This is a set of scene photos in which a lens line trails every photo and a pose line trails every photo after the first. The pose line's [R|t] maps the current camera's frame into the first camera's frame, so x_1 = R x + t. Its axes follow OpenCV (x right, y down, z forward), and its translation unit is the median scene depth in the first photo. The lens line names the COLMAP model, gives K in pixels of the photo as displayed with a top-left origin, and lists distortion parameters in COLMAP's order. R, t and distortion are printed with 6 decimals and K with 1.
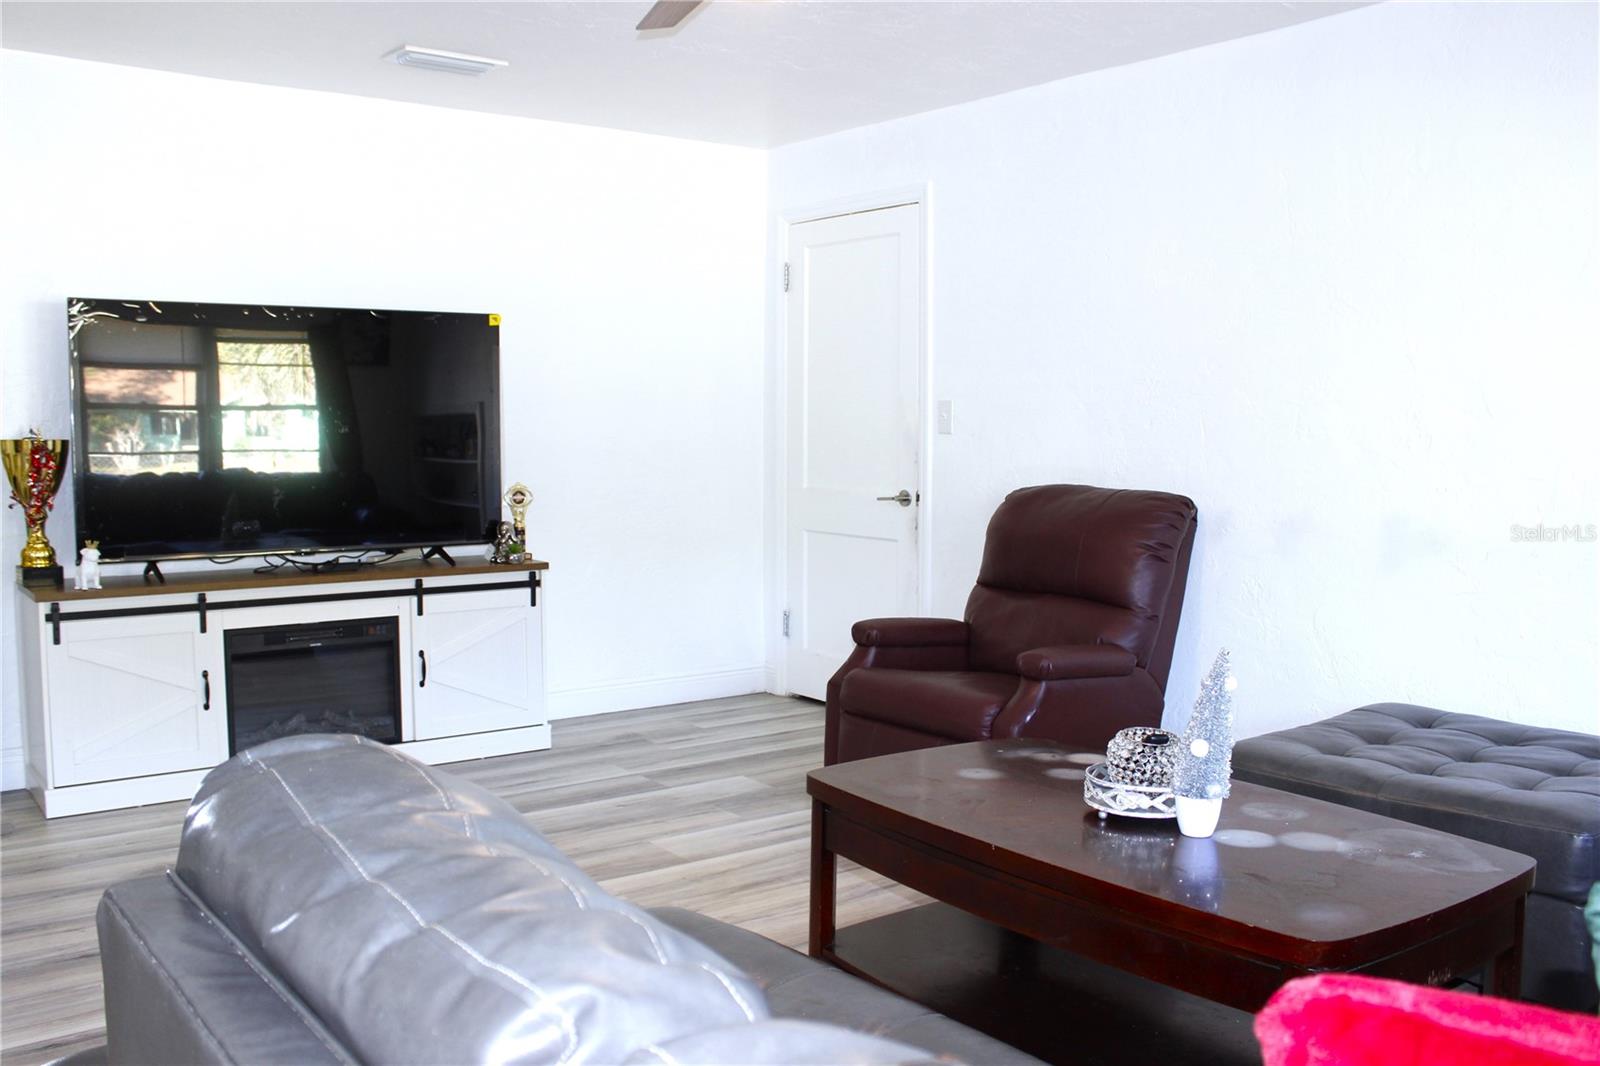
lens RADIAL K [[1376.1, 0, 800.0], [0, 1376.1, 533.0], [0, 0, 1]] dist [-0.161818, 0.134115]
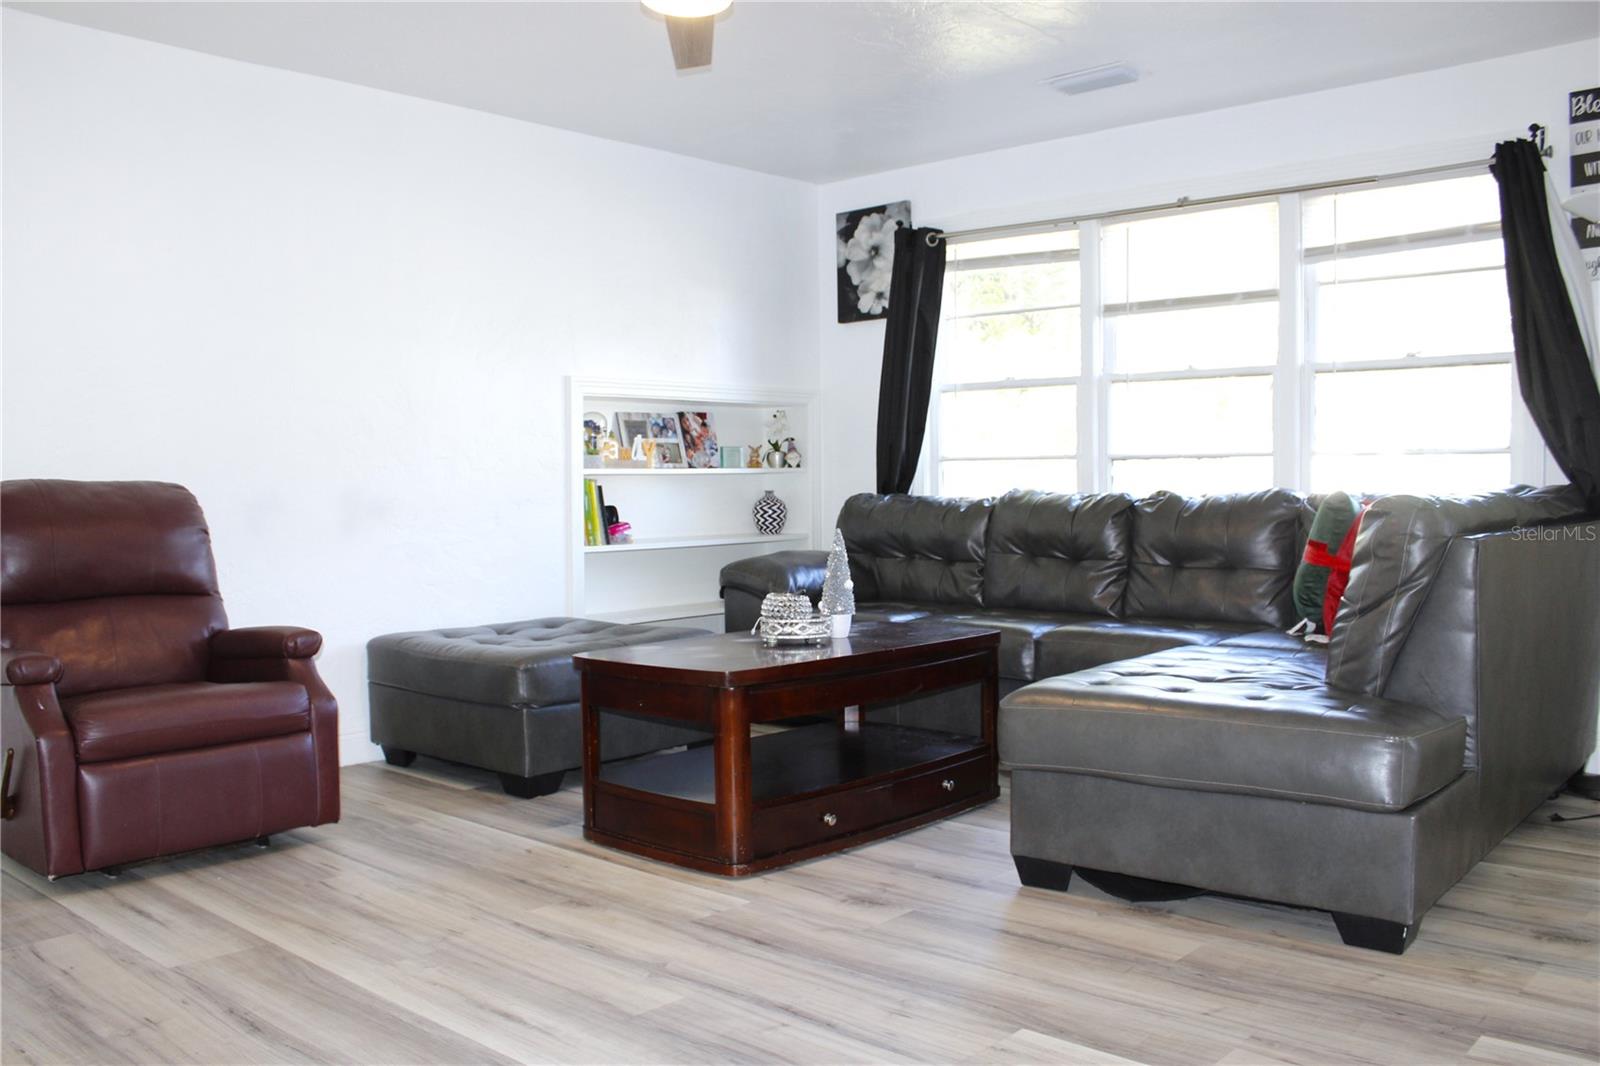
lens RADIAL K [[1376.1, 0, 800.0], [0, 1376.1, 533.0], [0, 0, 1]] dist [-0.161818, 0.134115]
pose [[-0.161537, -0.046177, 0.985786, -0.750570], [0.082995, 0.994730, 0.060196, -0.011902], [-0.983370, 0.091539, -0.156854, 0.688263]]
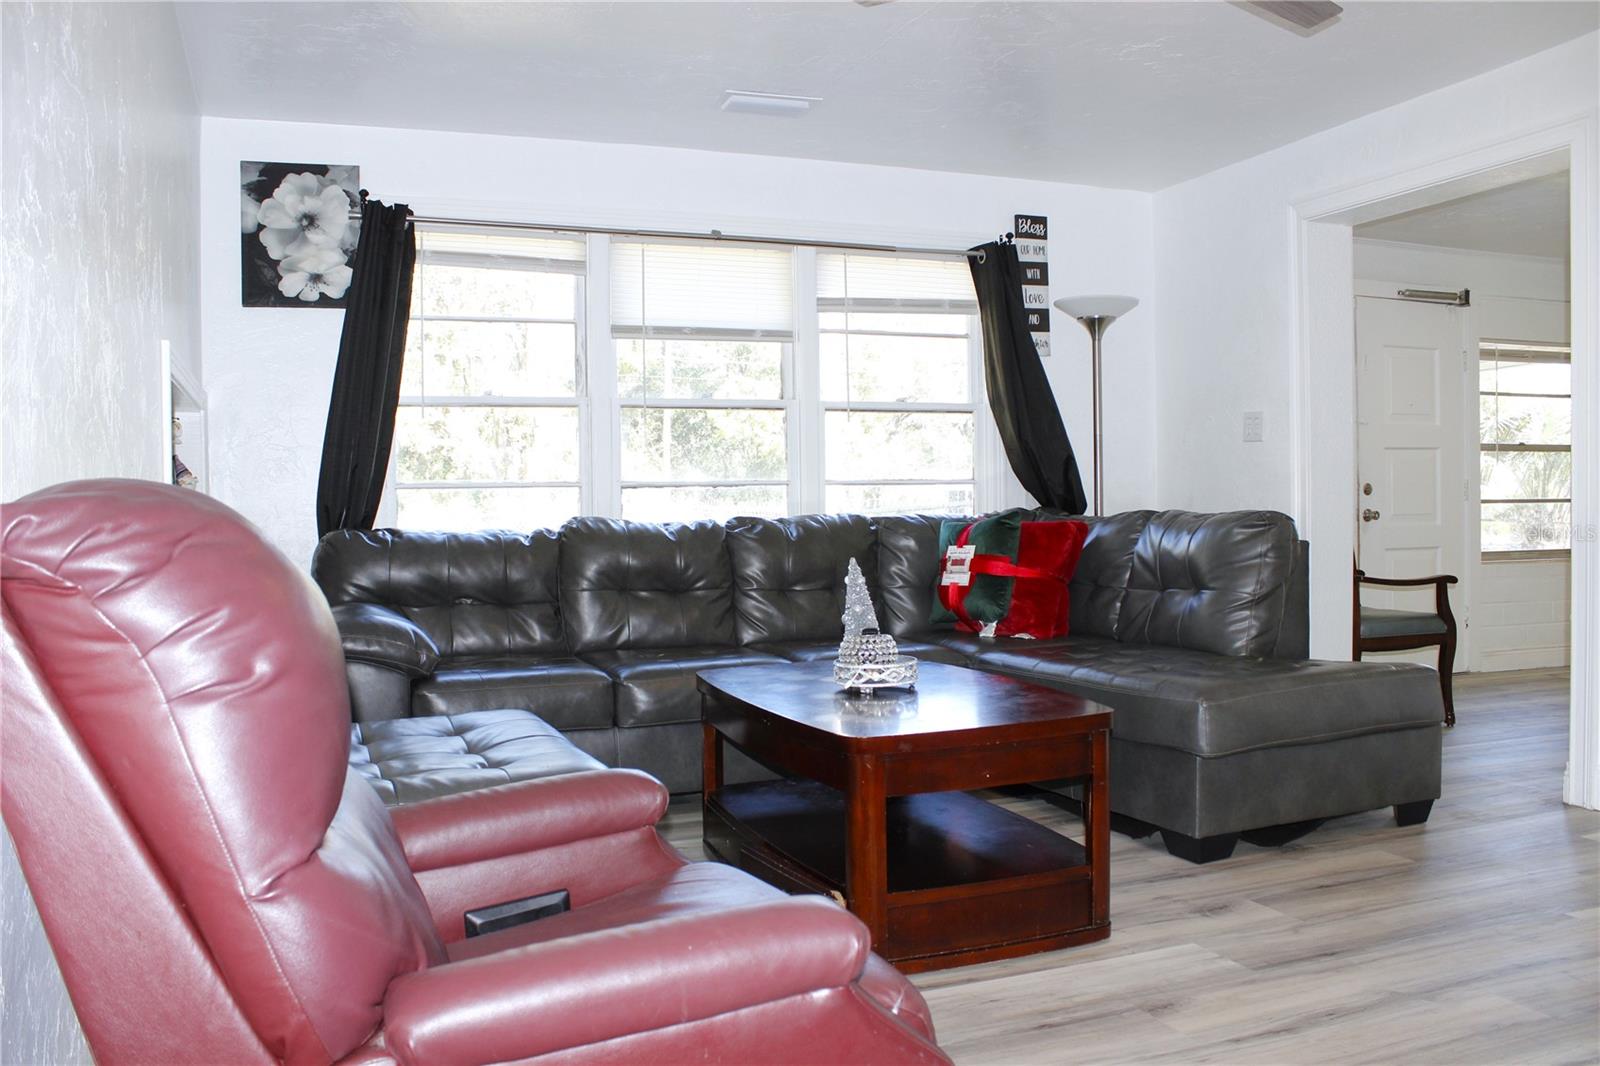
lens RADIAL K [[1330.6, 0, 778.8], [0, 1330.6, 538.9], [0, 0, 1]] dist [-0.171176, 0.140303]
pose [[-0.952866, -0.005271, 0.303346, -0.033516], [0.026762, 0.994491, 0.101347, -0.049624], [-0.302209, 0.104688, -0.947476, 1.281318]]
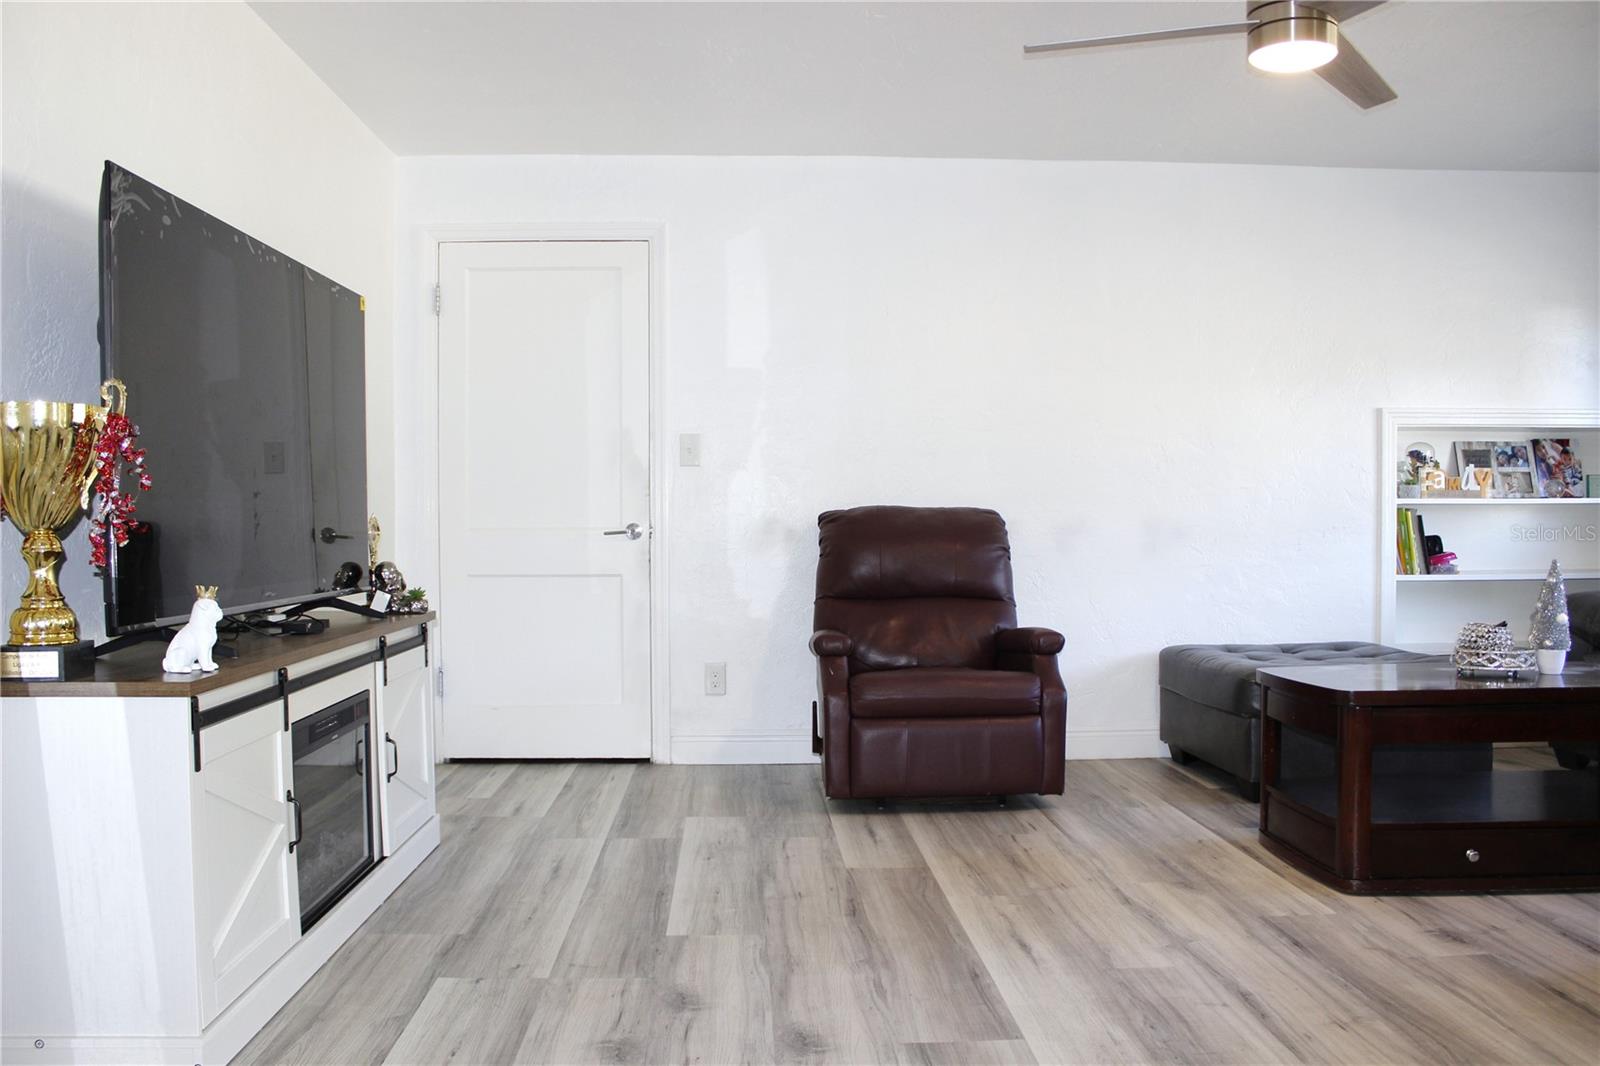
lens RADIAL K [[1330.6, 0, 778.8], [0, 1330.6, 538.9], [0, 0, 1]] dist [-0.171176, 0.140303]
pose [[0.597983, -0.022319, 0.801198, -0.784697], [0.071766, 0.997088, -0.025787, 0.015922], [-0.798289, 0.072919, 0.597844, 0.425186]]
